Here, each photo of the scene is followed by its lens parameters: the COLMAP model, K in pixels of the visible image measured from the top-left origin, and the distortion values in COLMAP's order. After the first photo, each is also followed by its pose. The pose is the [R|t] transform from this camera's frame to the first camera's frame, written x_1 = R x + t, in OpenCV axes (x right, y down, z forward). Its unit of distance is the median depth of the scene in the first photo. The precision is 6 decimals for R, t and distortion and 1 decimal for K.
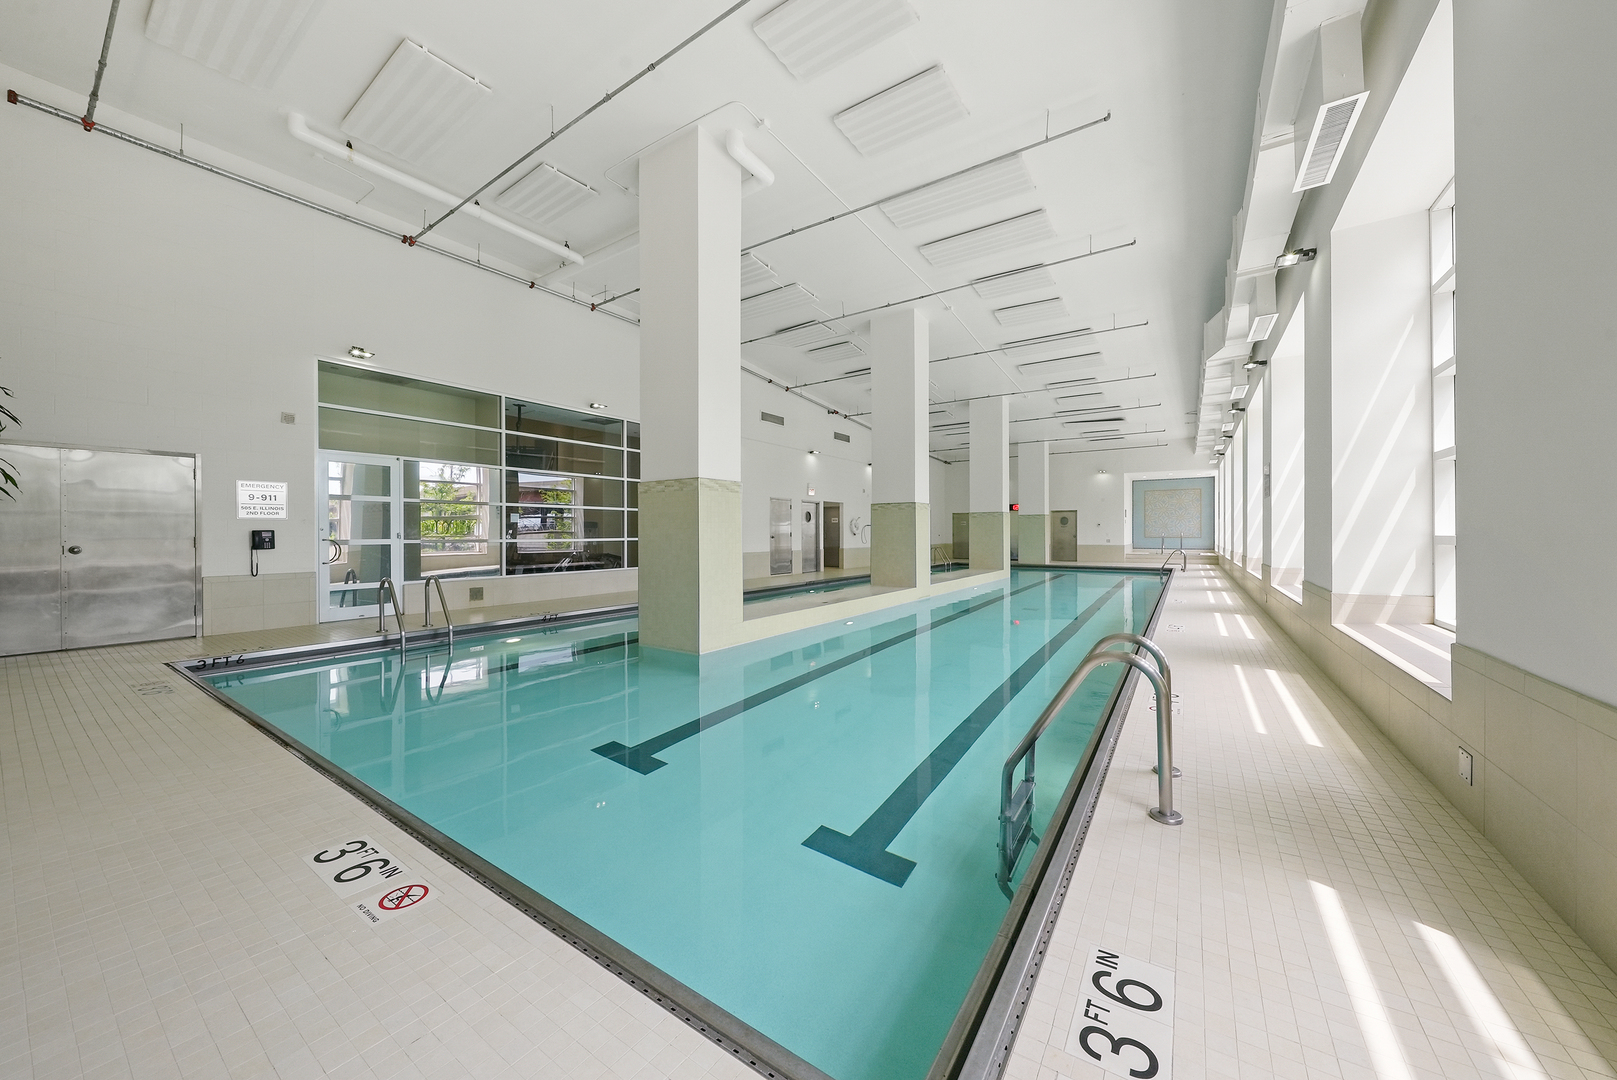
lens RADIAL K [[557.0, 0, 808.5], [0, 557.0, 540.0], [0, 0, 1]] dist [-0.020232, 0.001920]
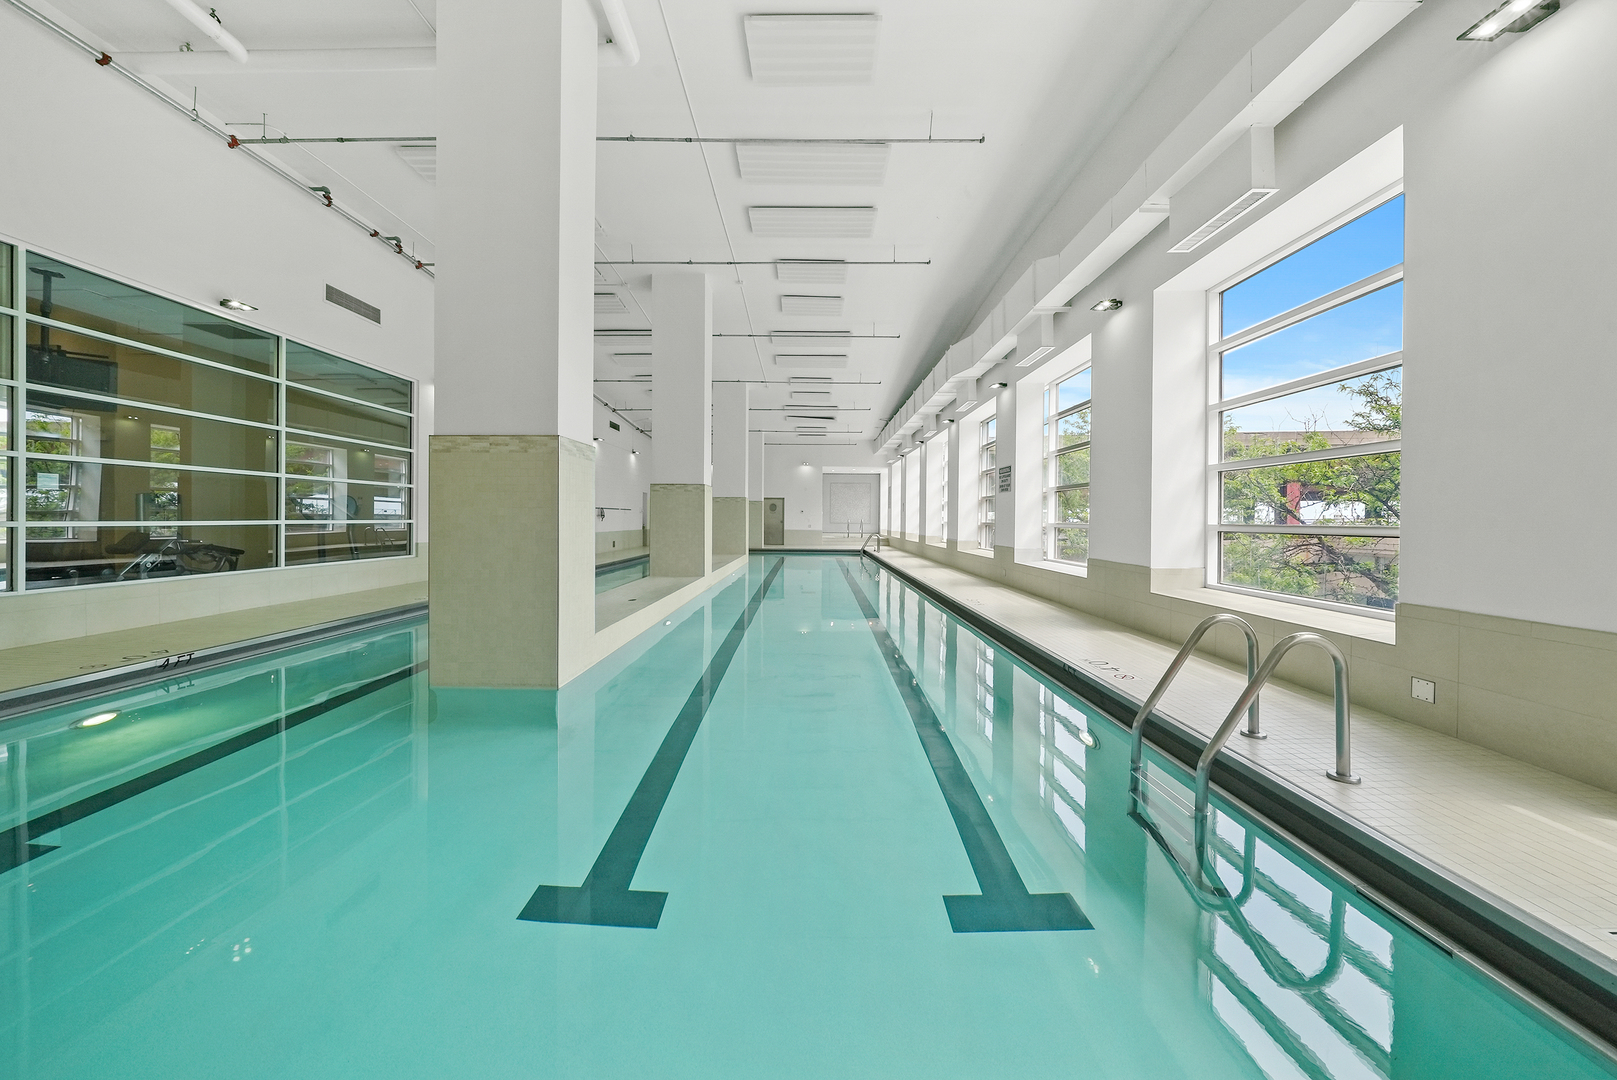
lens RADIAL K [[557.0, 0, 808.5], [0, 557.0, 540.0], [0, 0, 1]] dist [-0.020232, 0.001920]
pose [[0.834270, -0.008006, 0.551298, -0.177872], [-0.007787, 0.999624, 0.026301, -0.000205], [-0.551301, -0.026236, 0.833894, 0.126712]]
